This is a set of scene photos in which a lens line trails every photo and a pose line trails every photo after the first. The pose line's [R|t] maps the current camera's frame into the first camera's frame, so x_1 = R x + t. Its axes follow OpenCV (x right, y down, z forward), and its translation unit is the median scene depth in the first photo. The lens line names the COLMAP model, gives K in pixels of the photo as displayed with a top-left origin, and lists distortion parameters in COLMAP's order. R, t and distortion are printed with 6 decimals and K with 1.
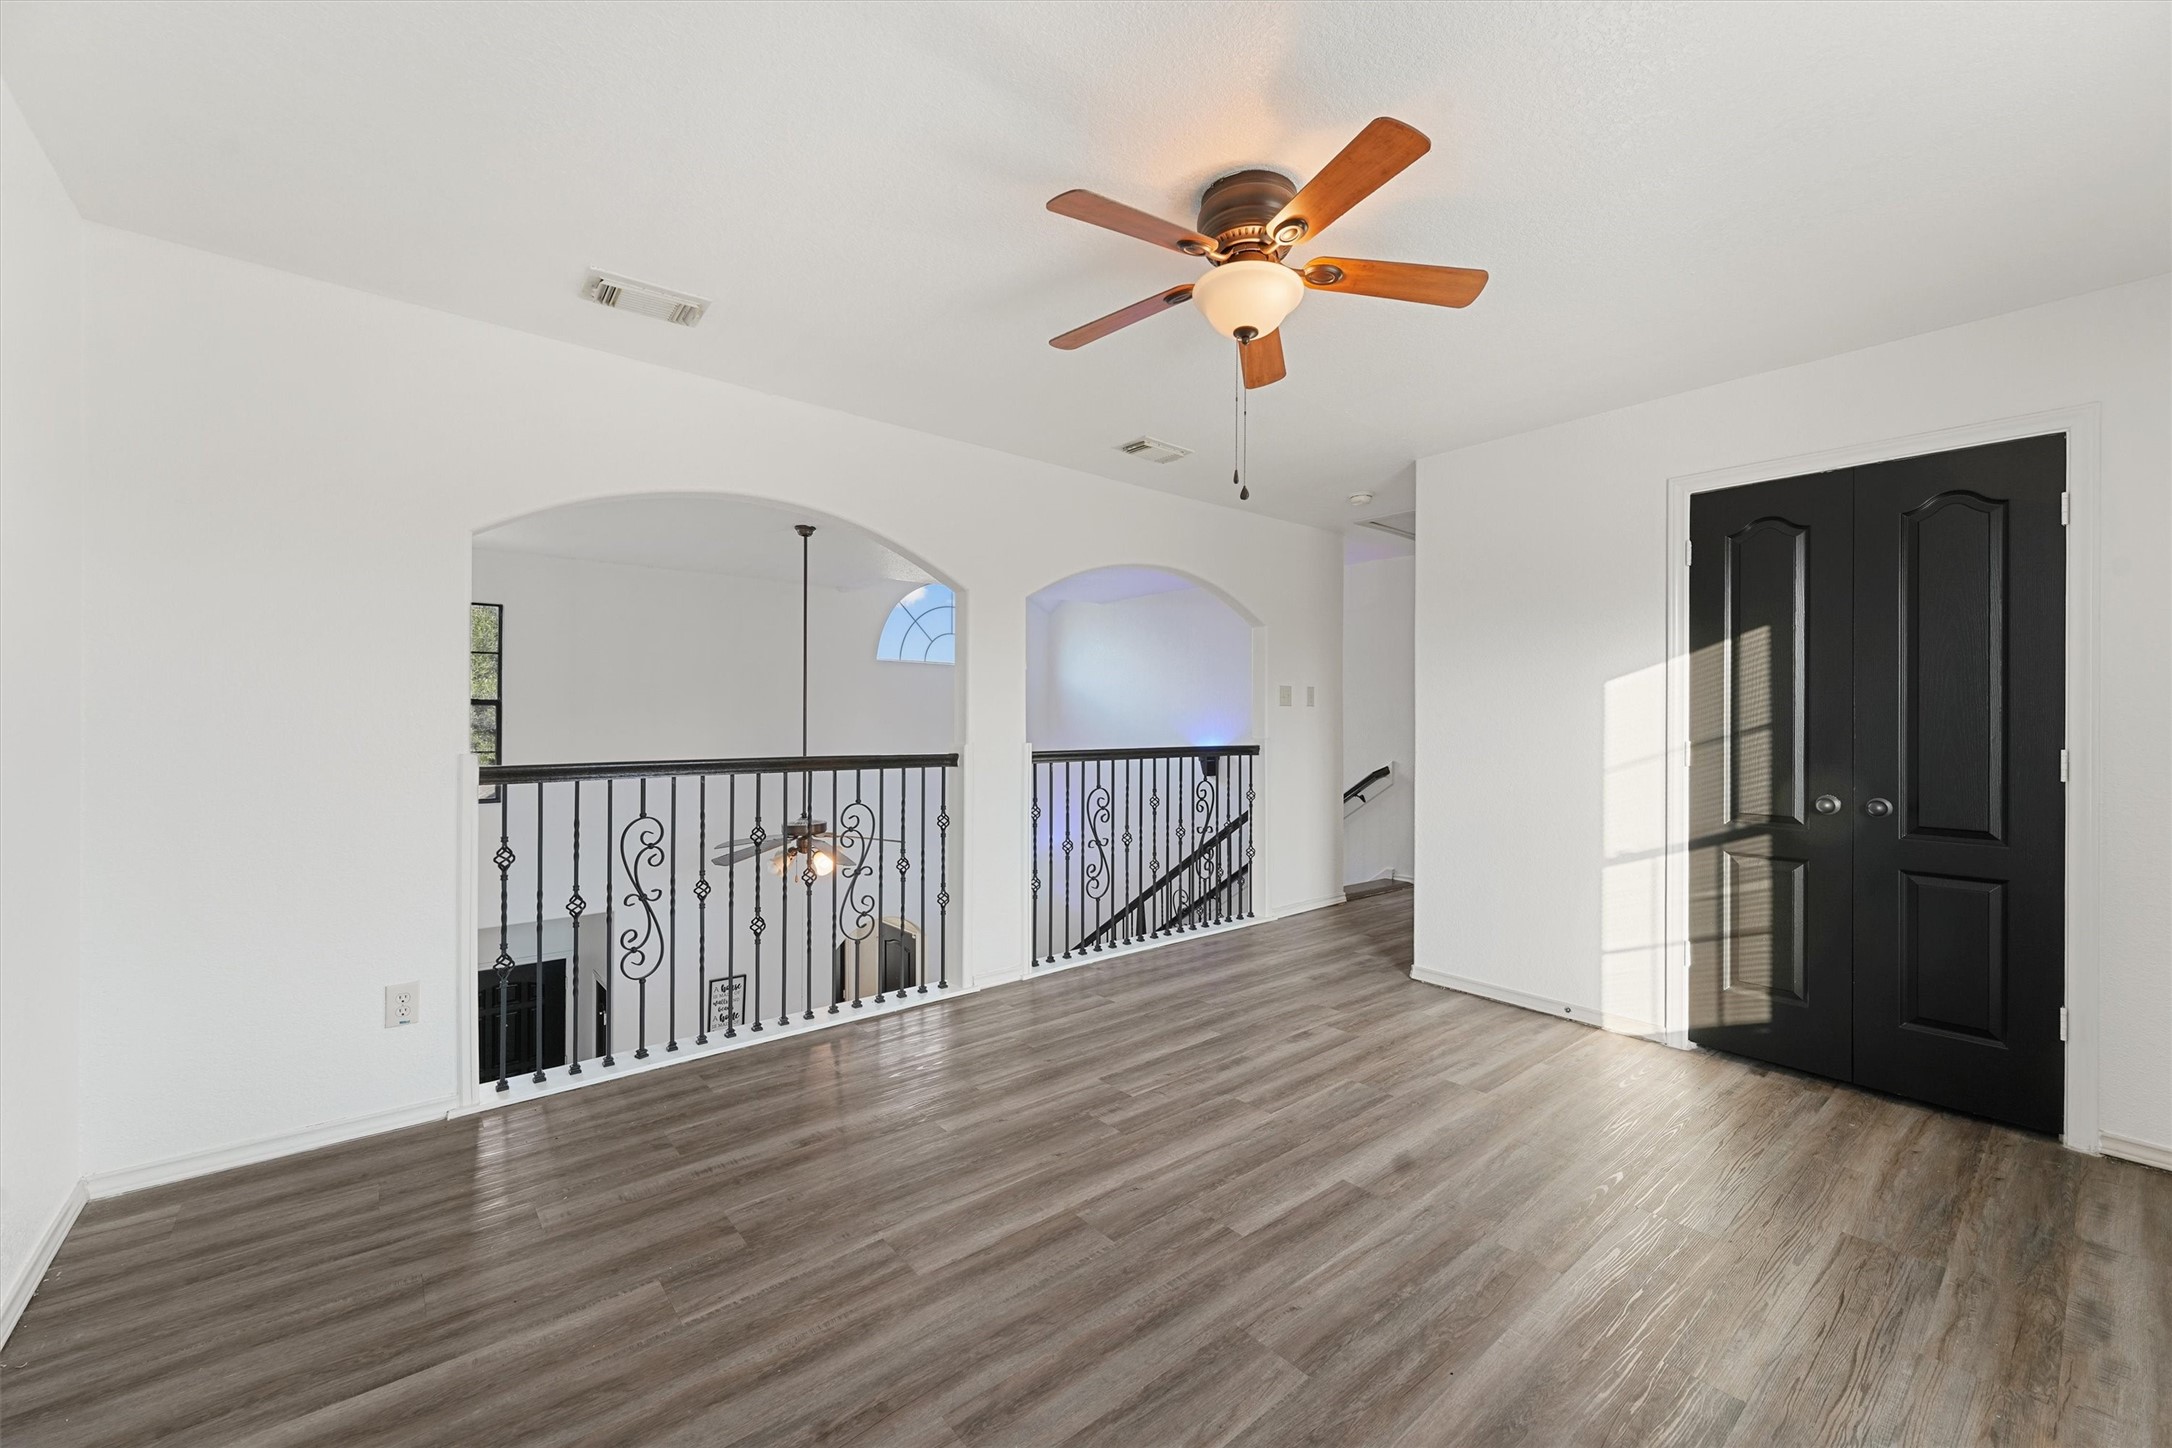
lens RADIAL K [[876.5, 0, 1086.0], [0, 876.5, 724.0], [0, 0, 1]] dist [0.000977, -0.000087]
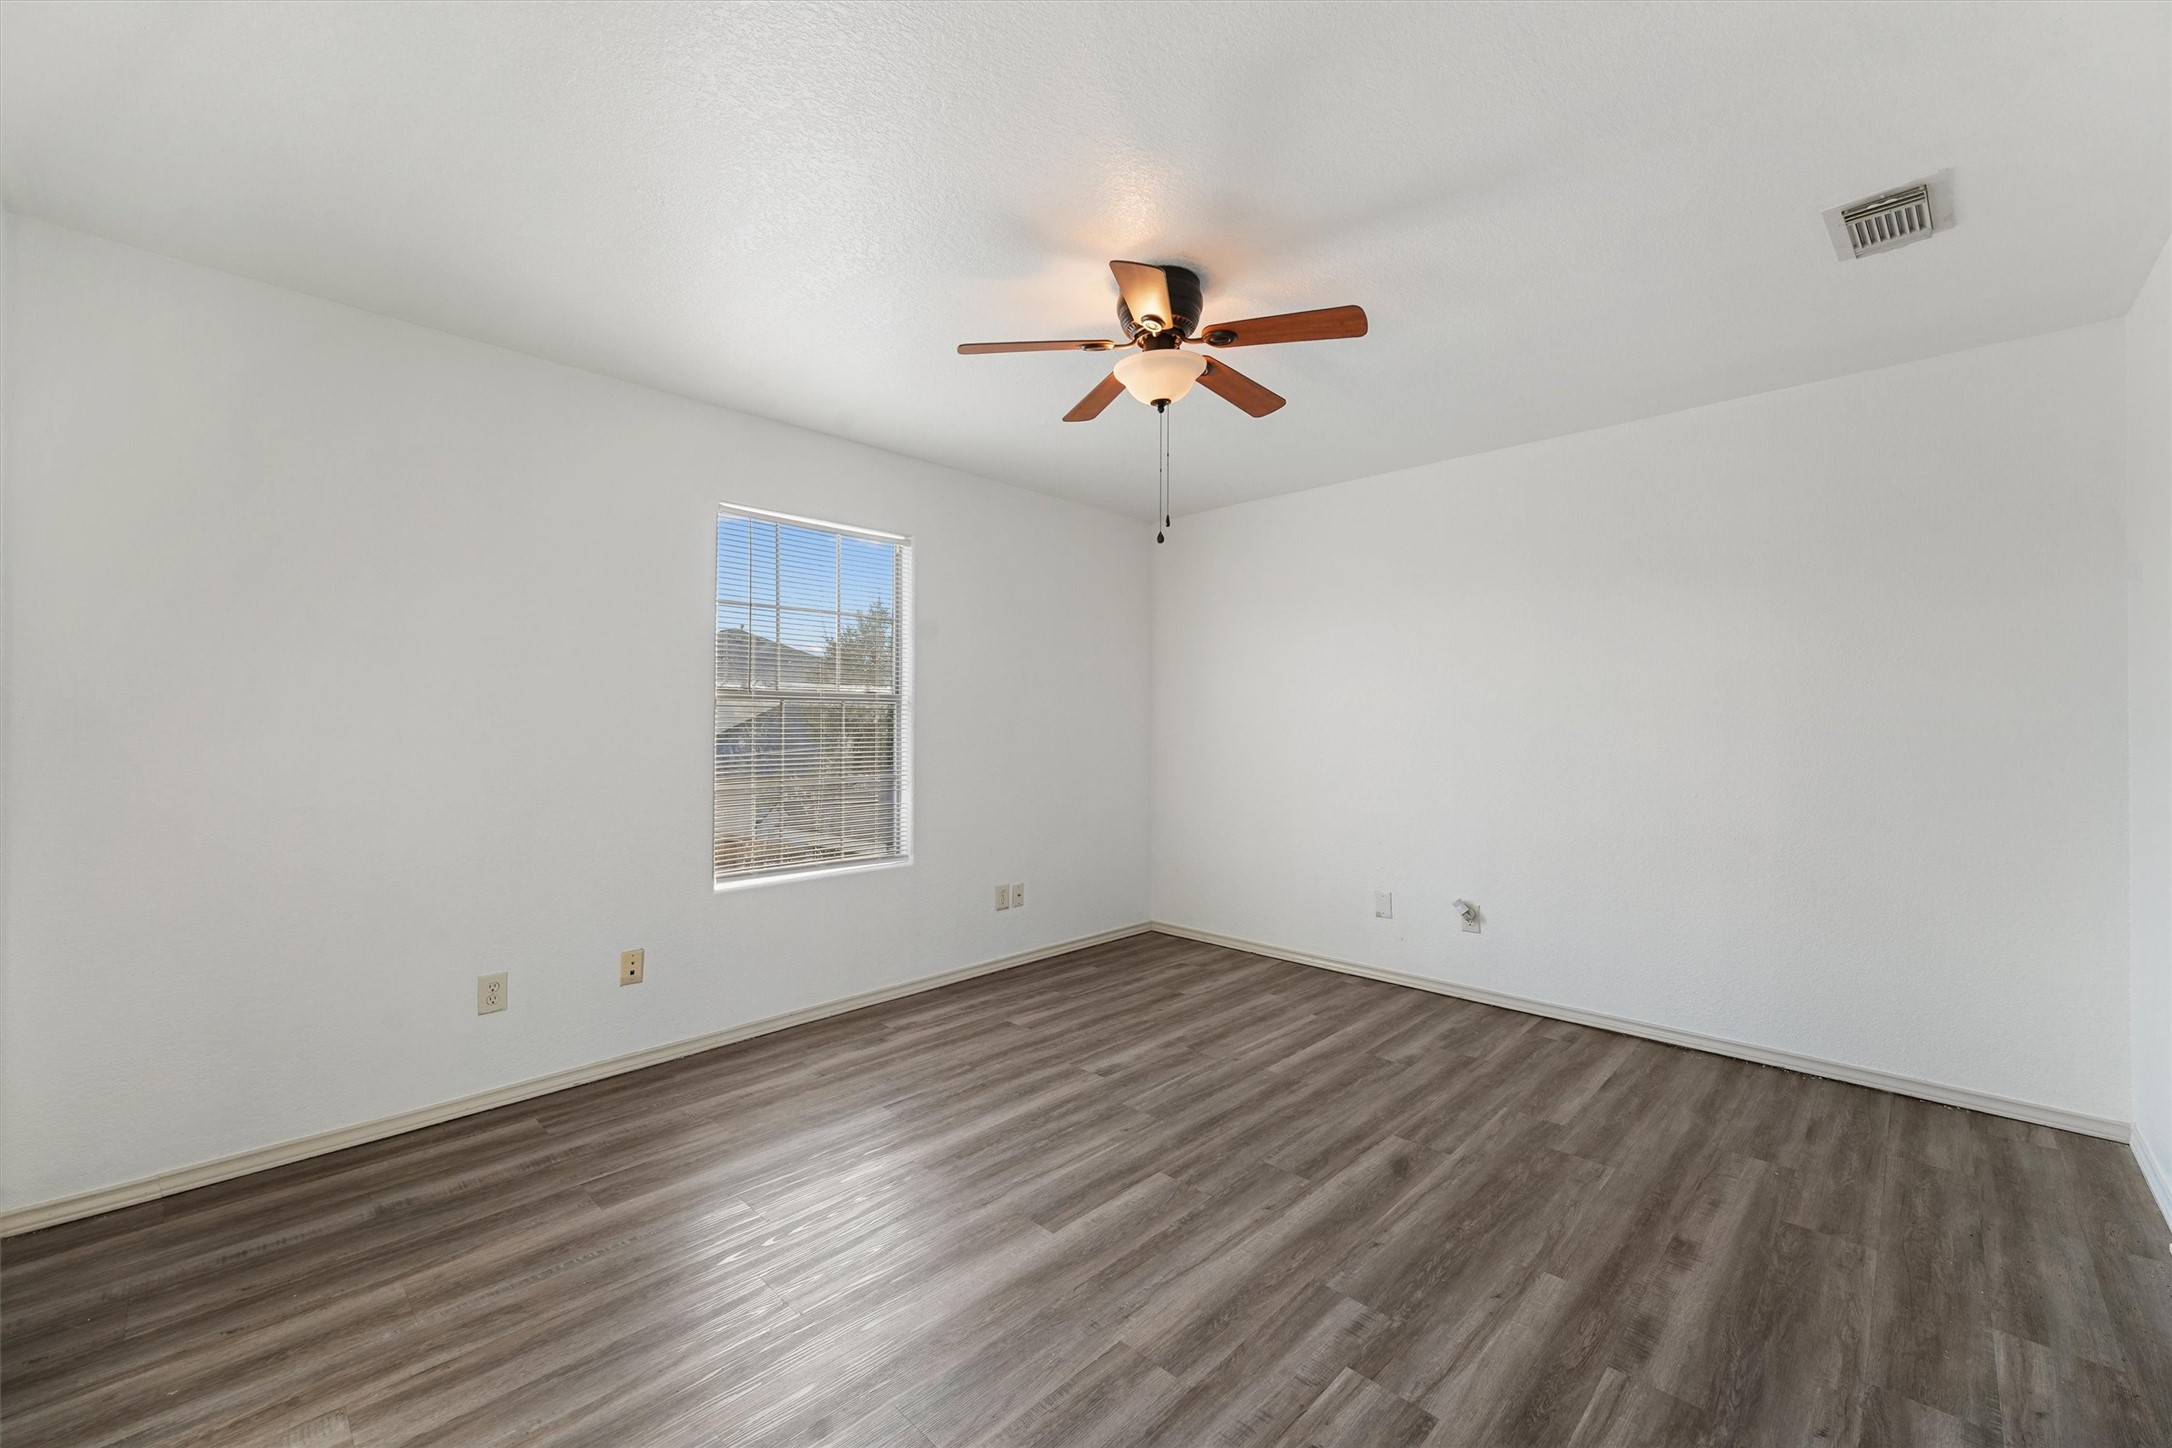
lens RADIAL K [[876.5, 0, 1086.0], [0, 876.5, 724.0], [0, 0, 1]] dist [0.000977, -0.000087]
pose [[-0.994894, -0.005186, -0.100795, 0.381291], [-0.006073, 0.999946, 0.008489, -0.020837], [0.100745, 0.009058, -0.994871, 2.055255]]
